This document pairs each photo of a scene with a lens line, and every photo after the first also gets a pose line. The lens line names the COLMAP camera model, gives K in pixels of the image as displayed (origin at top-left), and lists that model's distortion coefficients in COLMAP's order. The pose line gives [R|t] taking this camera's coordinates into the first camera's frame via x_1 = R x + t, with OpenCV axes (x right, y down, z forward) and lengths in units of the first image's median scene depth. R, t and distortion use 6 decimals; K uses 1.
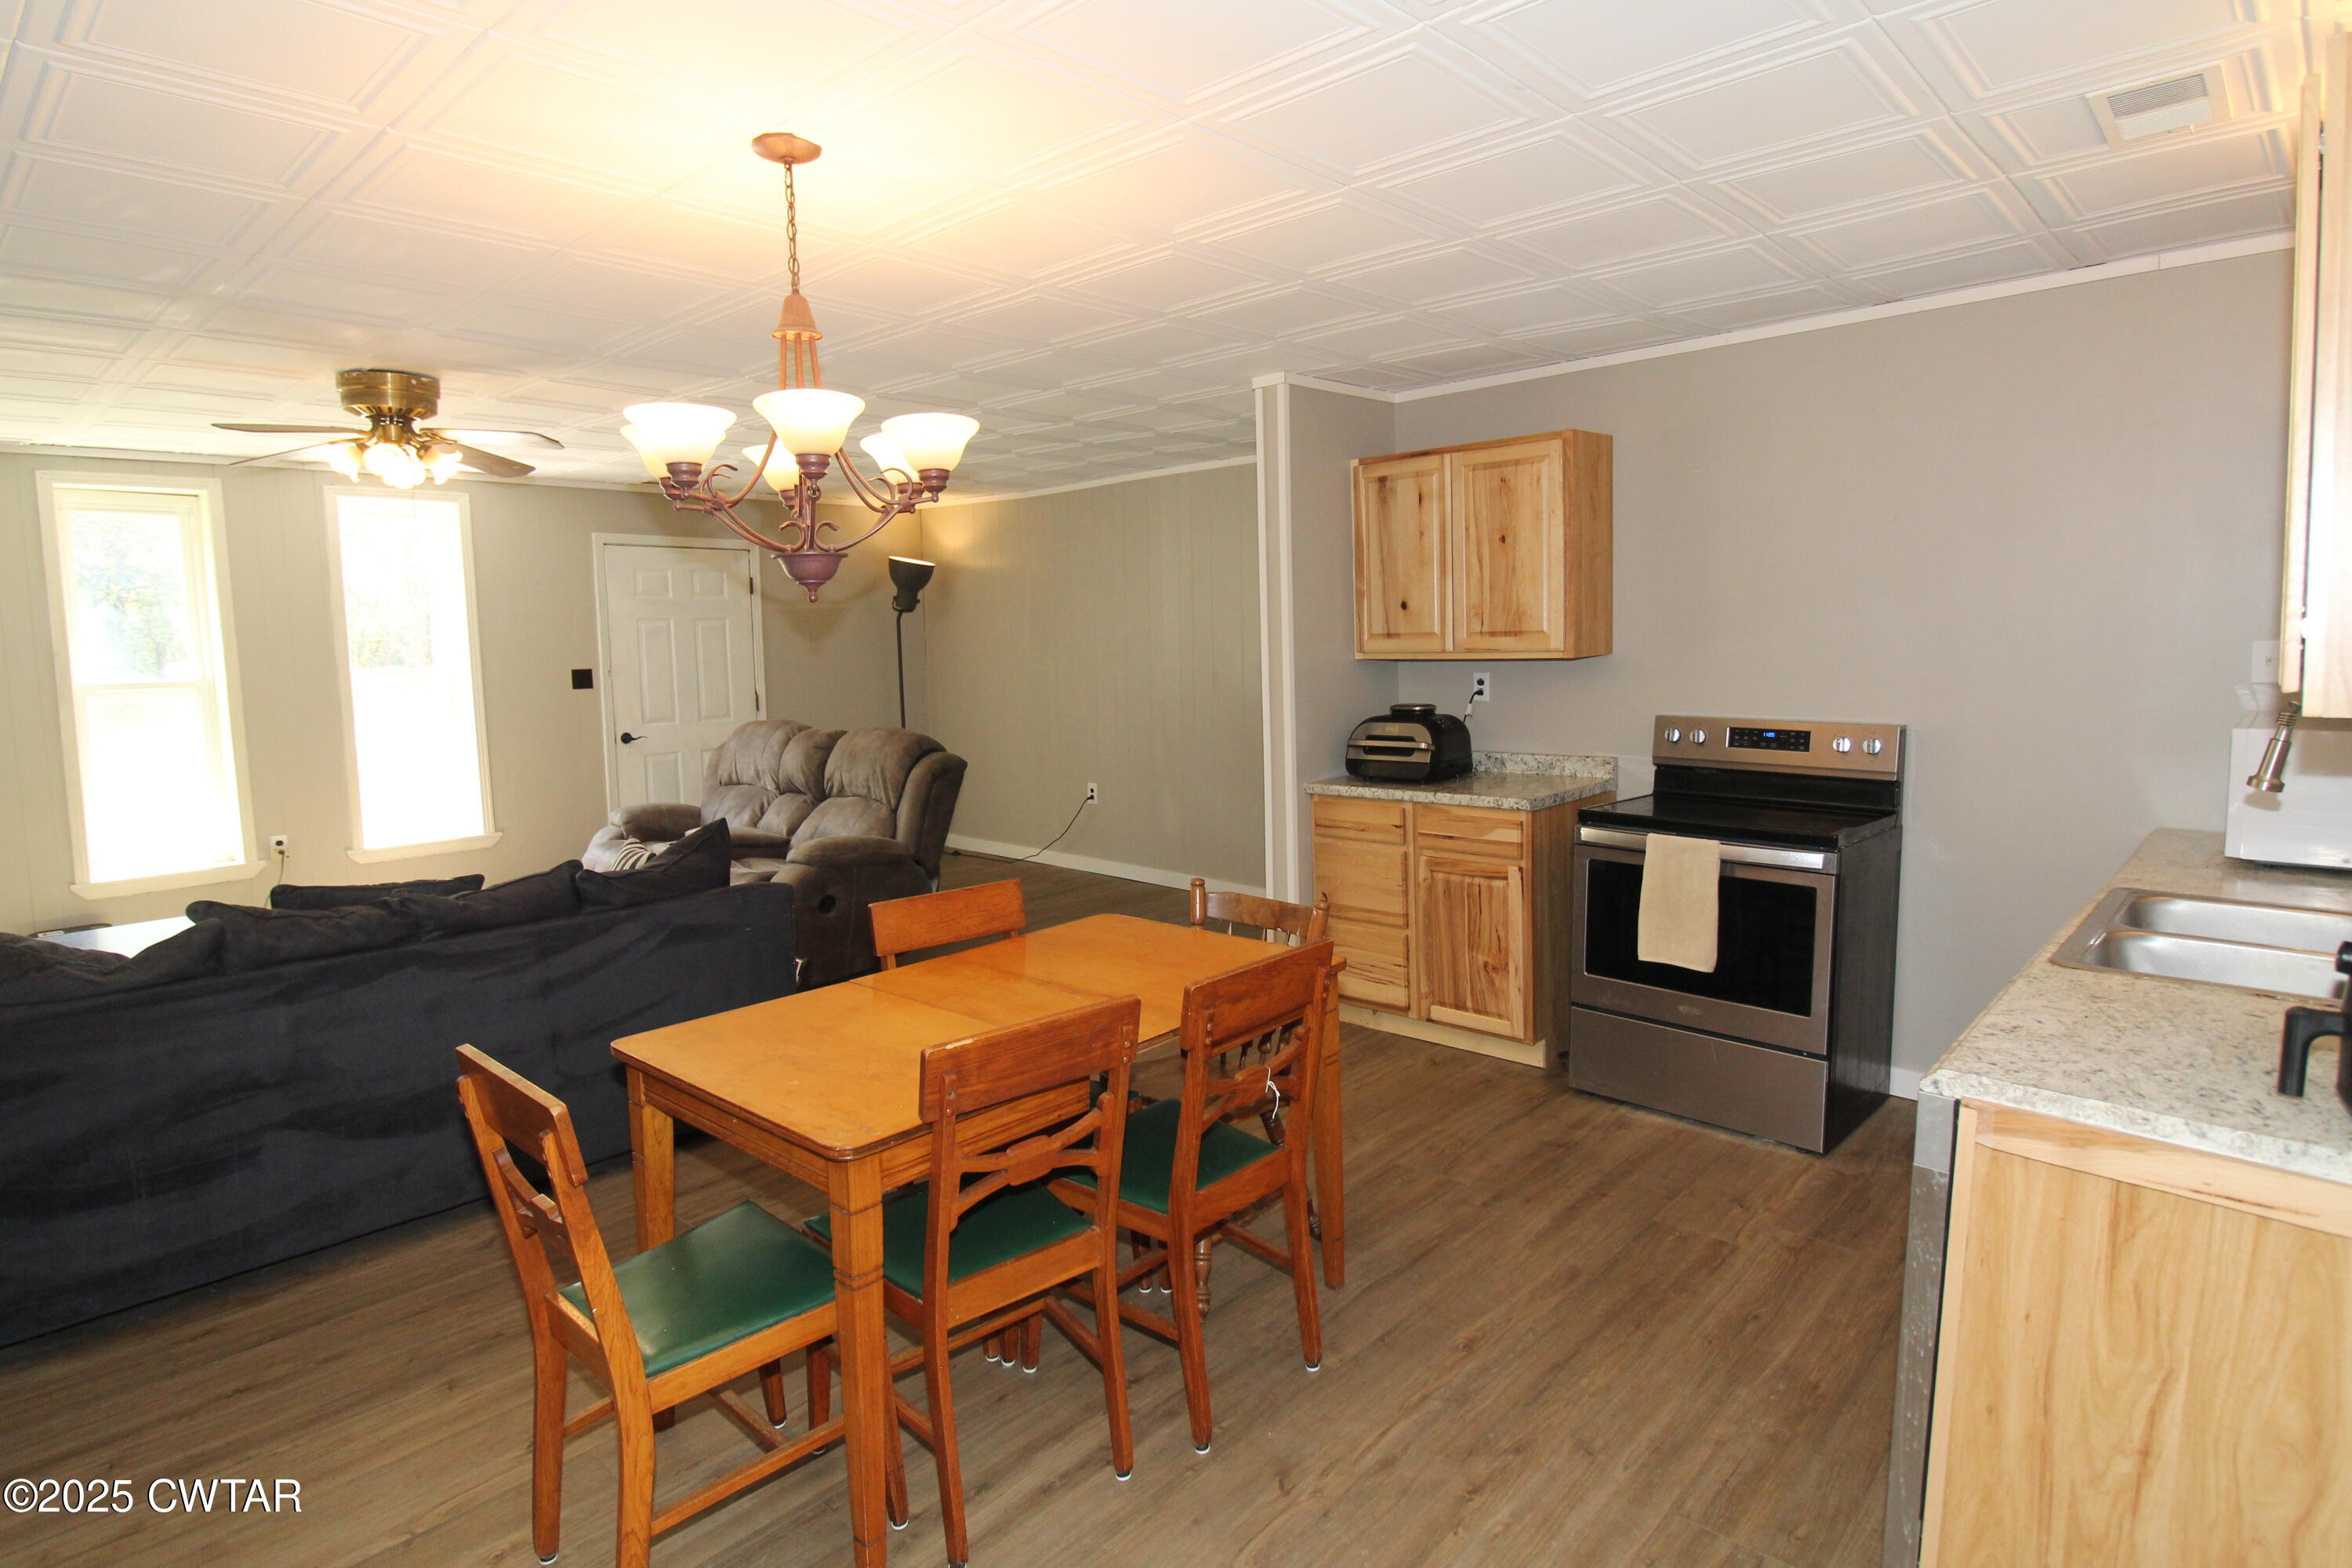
lens RADIAL K [[1269.8, 0, 1177.2], [0, 1269.8, 757.3], [0, 0, 1]] dist [0.007016, -0.013913]
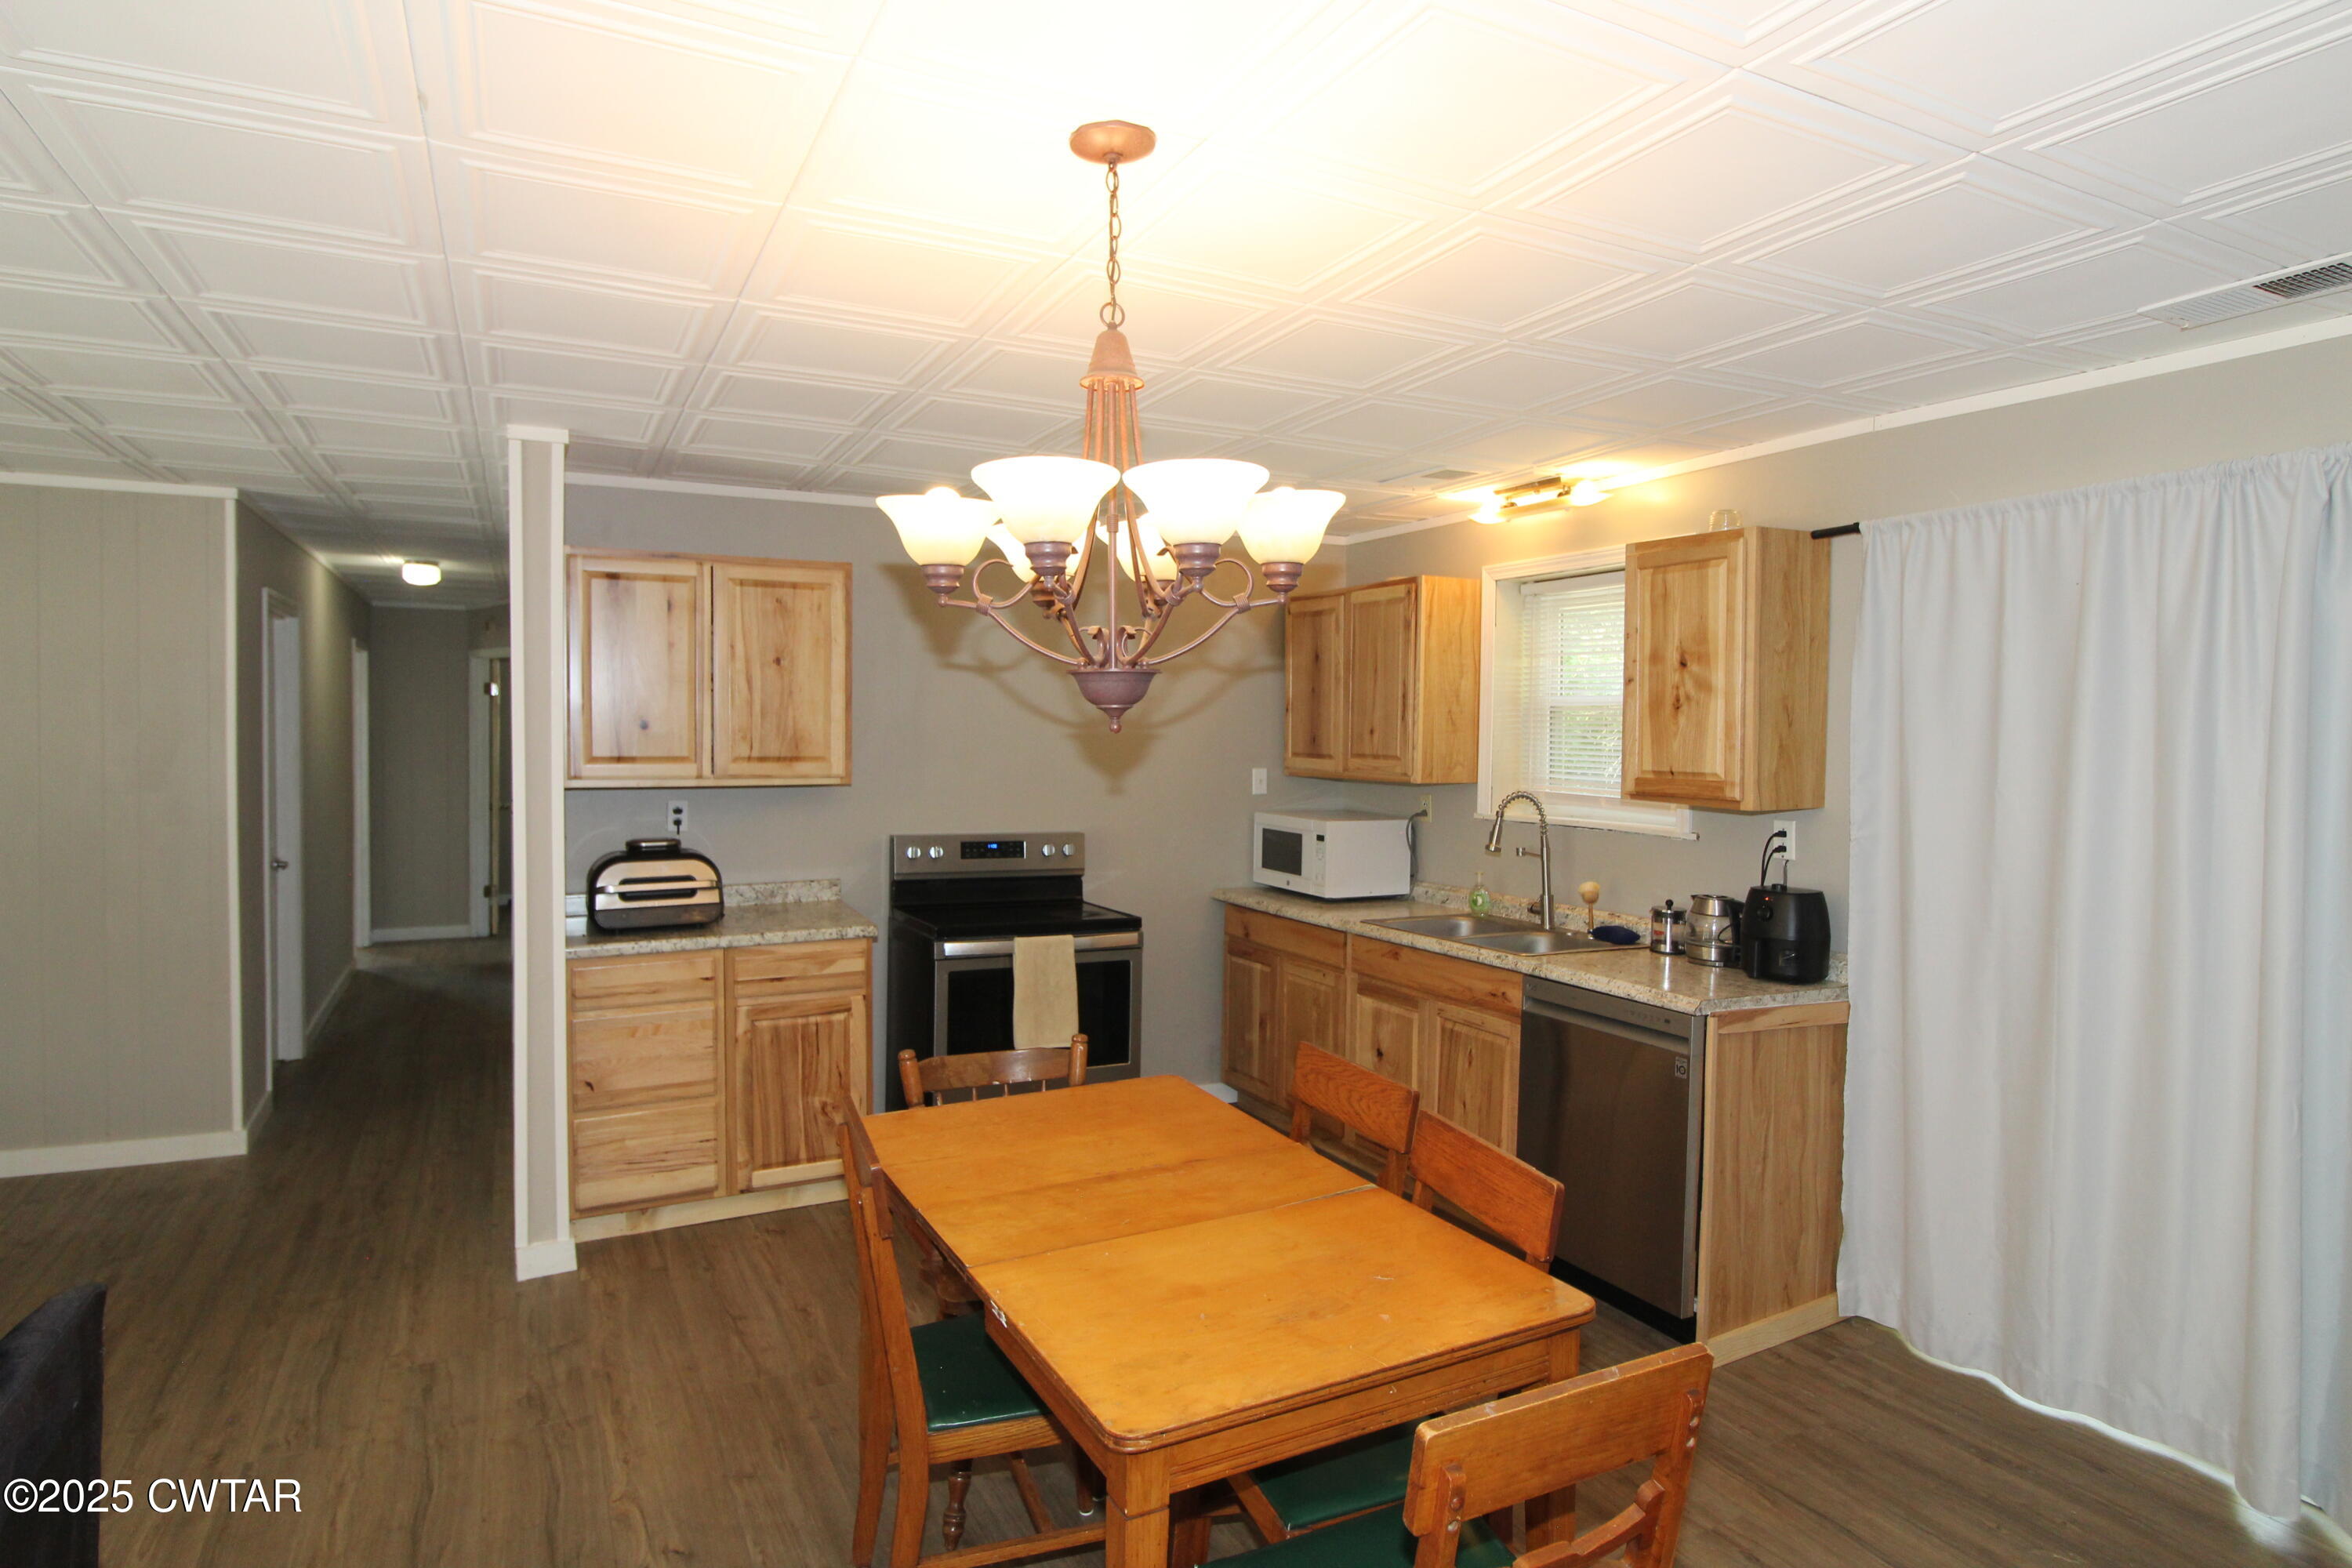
lens RADIAL K [[1269.8, 0, 1178.4], [0, 1269.8, 765.9], [0, 0, 1]] dist [0.007016, -0.013913]
pose [[0.338507, -0.001927, 0.940962, -0.541083], [0.076912, 0.996708, -0.025627, -0.044388], [-0.937815, 0.081046, 0.337541, 0.392607]]
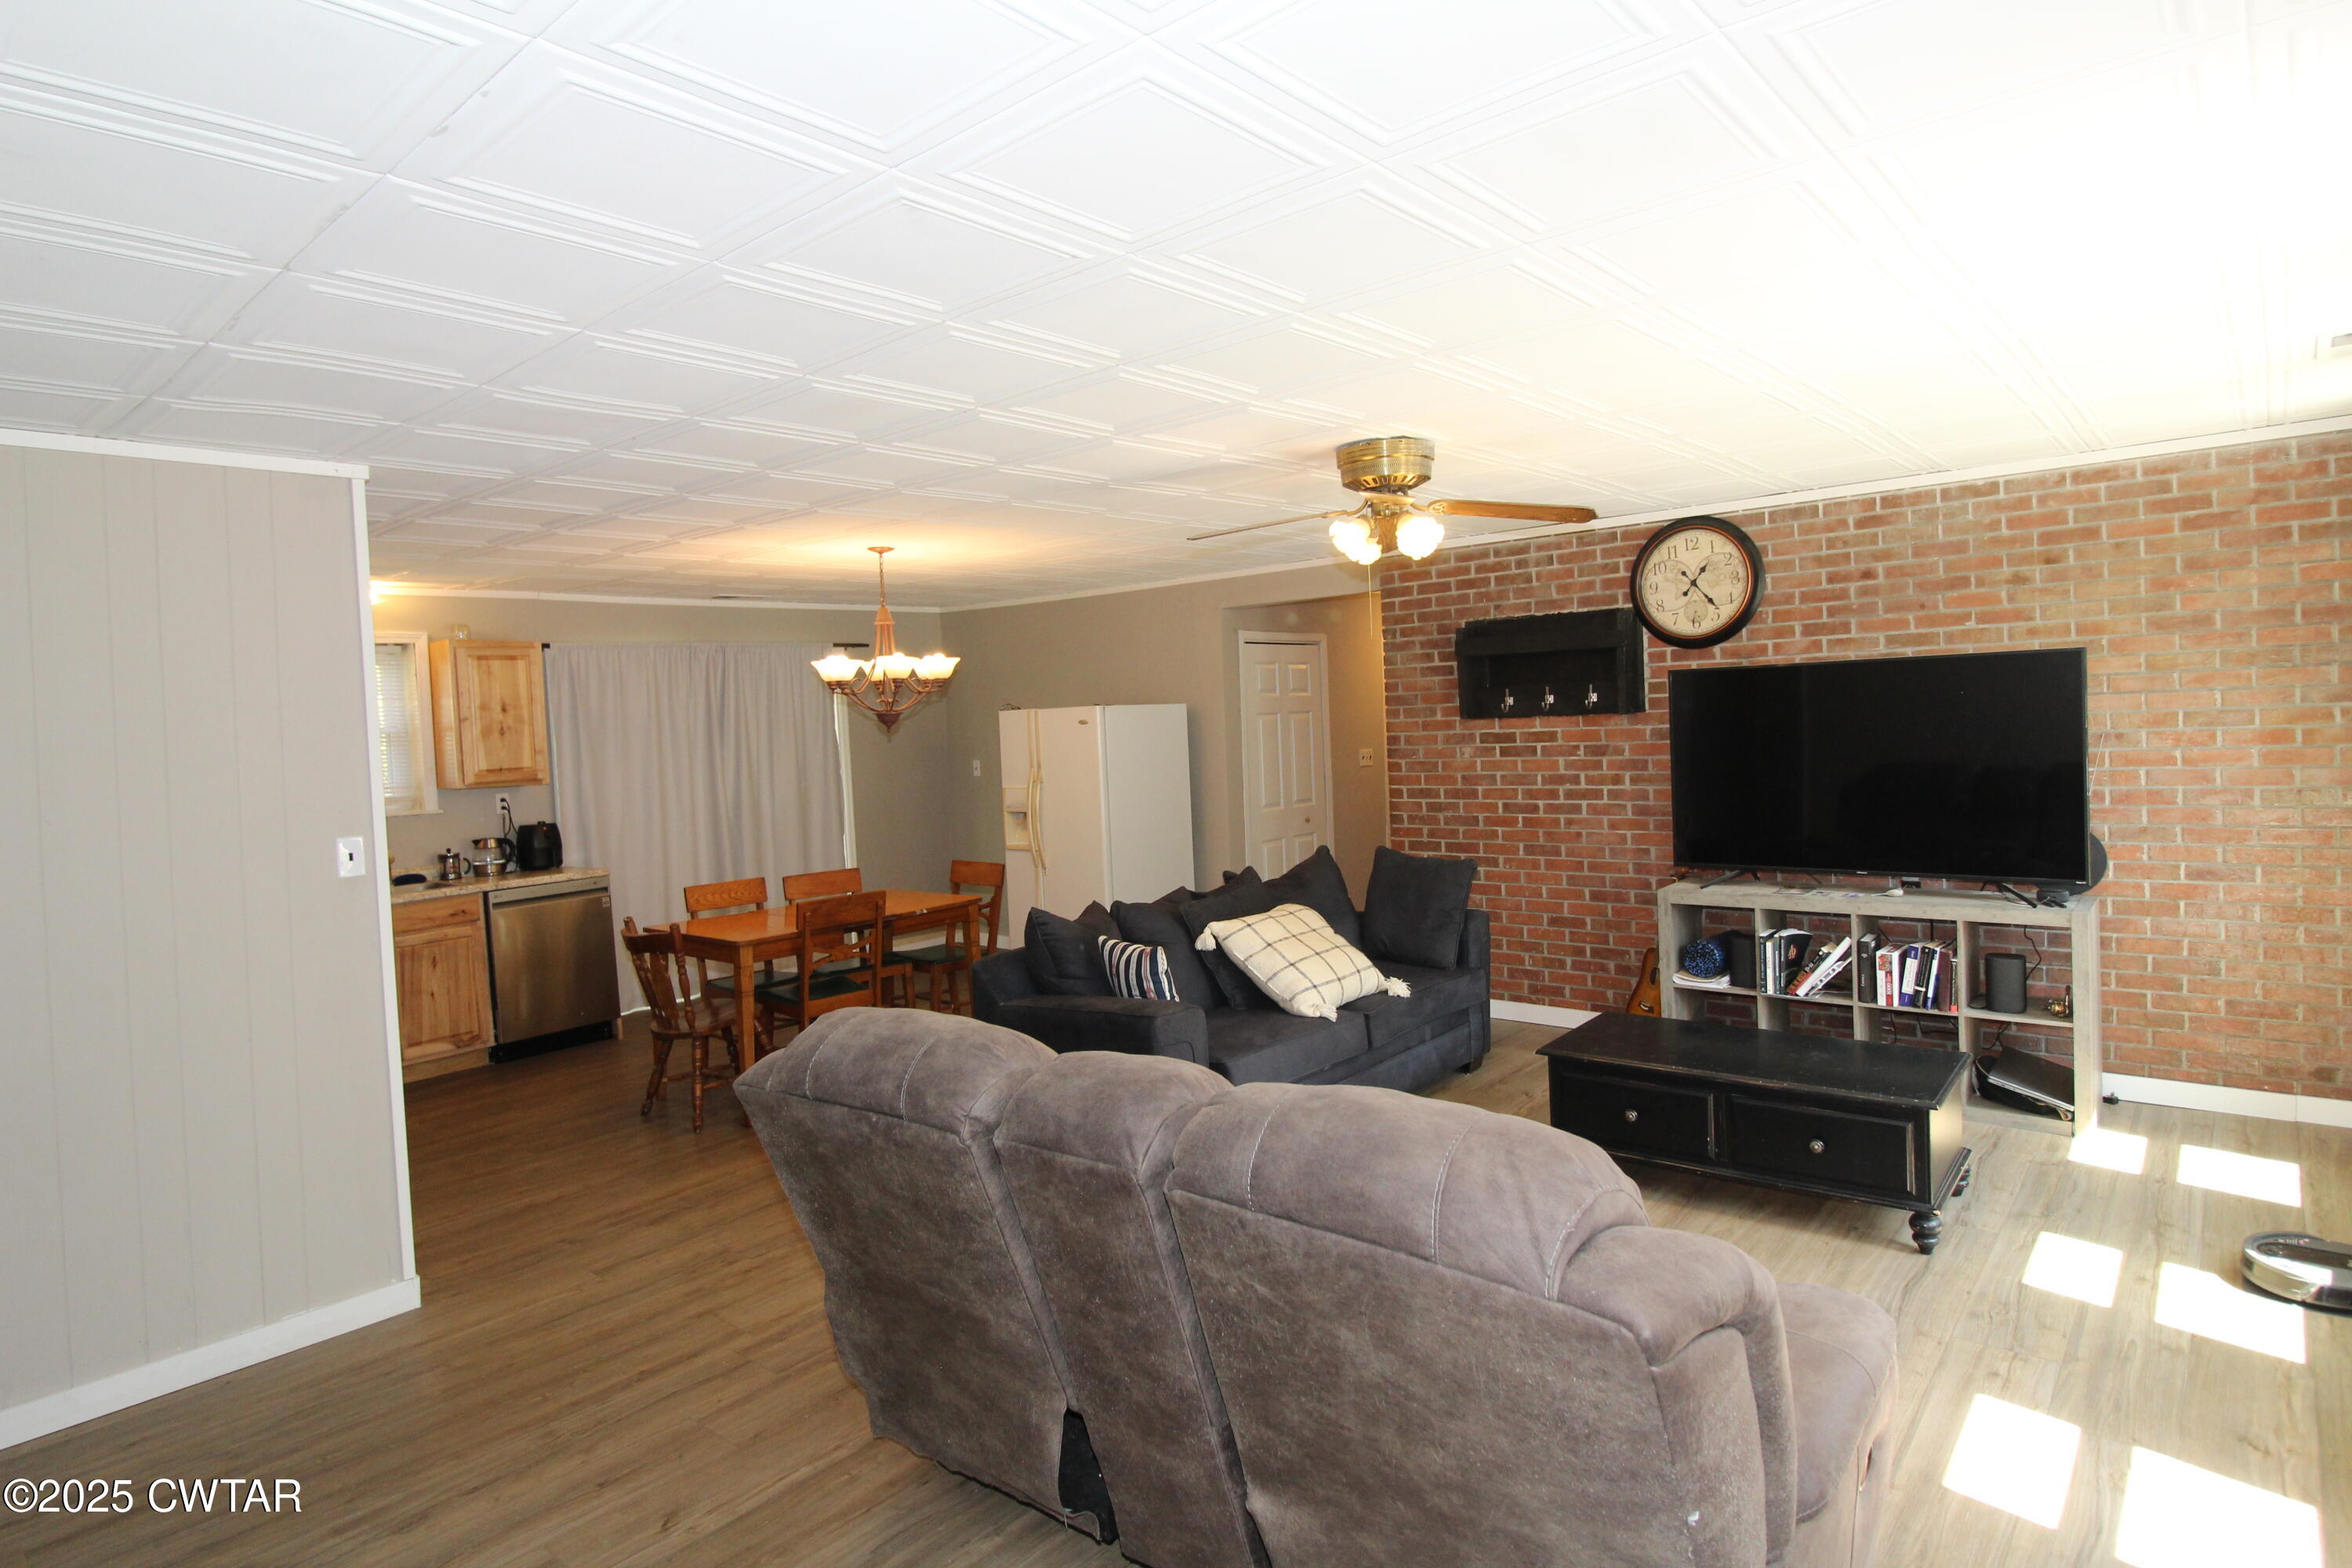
lens RADIAL K [[1269.8, 0, 1183.6], [0, 1269.8, 762.1], [0, 0, 1]] dist [0.007016, -0.013913]
pose [[-0.996862, 0.070035, -0.036886, -0.411001], [0.064166, 0.987854, 0.141521, -0.203468], [0.046349, 0.138710, -0.989248, 1.873038]]
